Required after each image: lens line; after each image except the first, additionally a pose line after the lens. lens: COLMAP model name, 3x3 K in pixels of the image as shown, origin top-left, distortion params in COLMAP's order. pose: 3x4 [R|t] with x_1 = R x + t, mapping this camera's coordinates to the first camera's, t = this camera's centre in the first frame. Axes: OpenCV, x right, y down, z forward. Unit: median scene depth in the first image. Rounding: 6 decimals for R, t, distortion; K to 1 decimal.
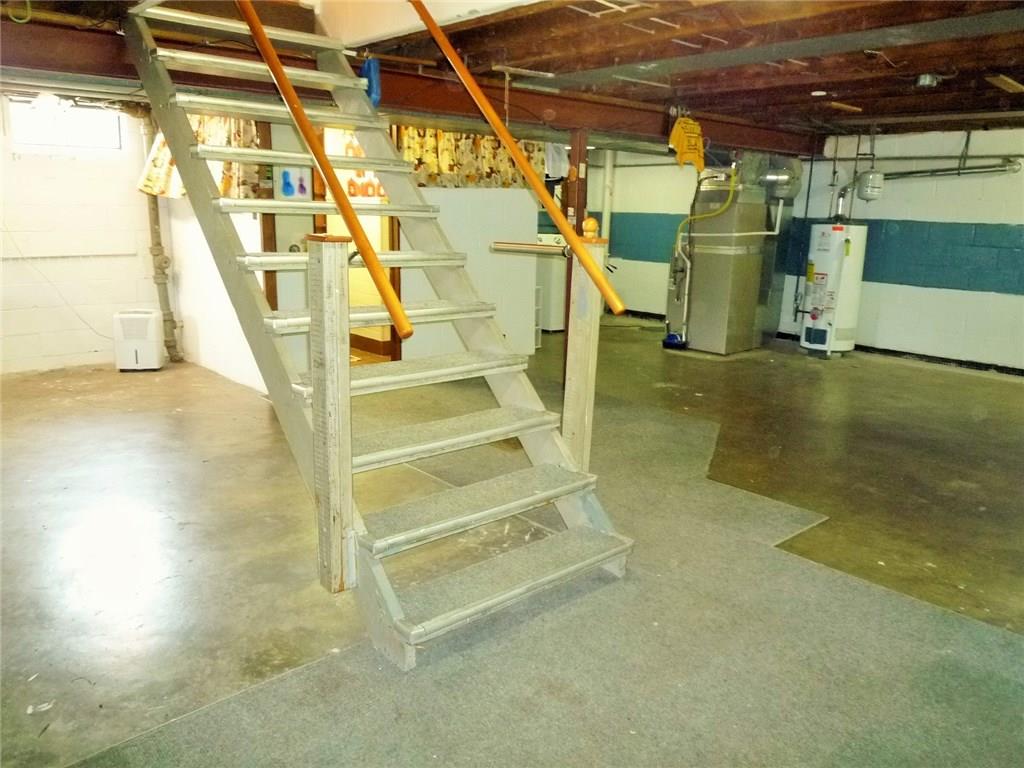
lens RADIAL K [[770.0, 0, 514.9], [0, 770.0, 385.5], [0, 0, 1]] dist [0.003722, -0.034062]
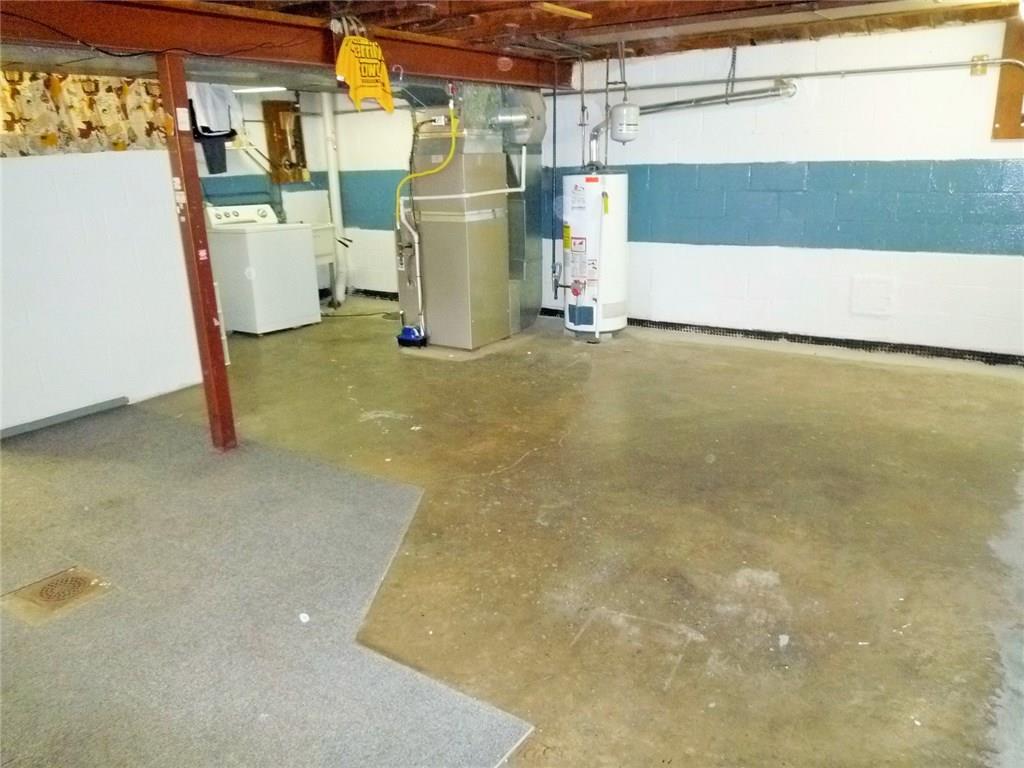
lens RADIAL K [[770.0, 0, 503.5], [0, 770.0, 388.0], [0, 0, 1]] dist [0.003722, -0.034062]
pose [[0.973599, -0.112410, 0.198670, 0.148098], [0.099871, 0.992386, 0.072077, -0.056913], [-0.205259, -0.050332, 0.977413, 0.230061]]
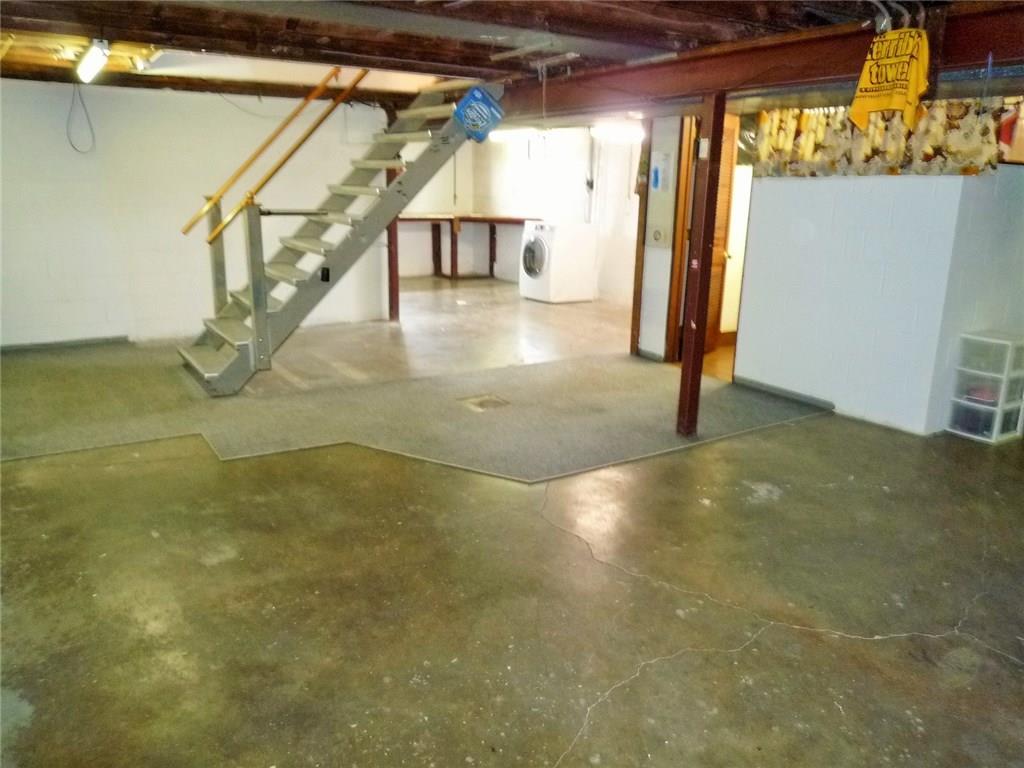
lens RADIAL K [[770.0, 0, 517.0], [0, 770.0, 378.6], [0, 0, 1]] dist [0.003722, -0.034062]
pose [[-0.161353, 0.217770, -0.962570, 0.683007], [-0.249151, 0.934768, 0.253245, -0.162226], [0.954929, 0.280687, -0.096570, 0.729221]]
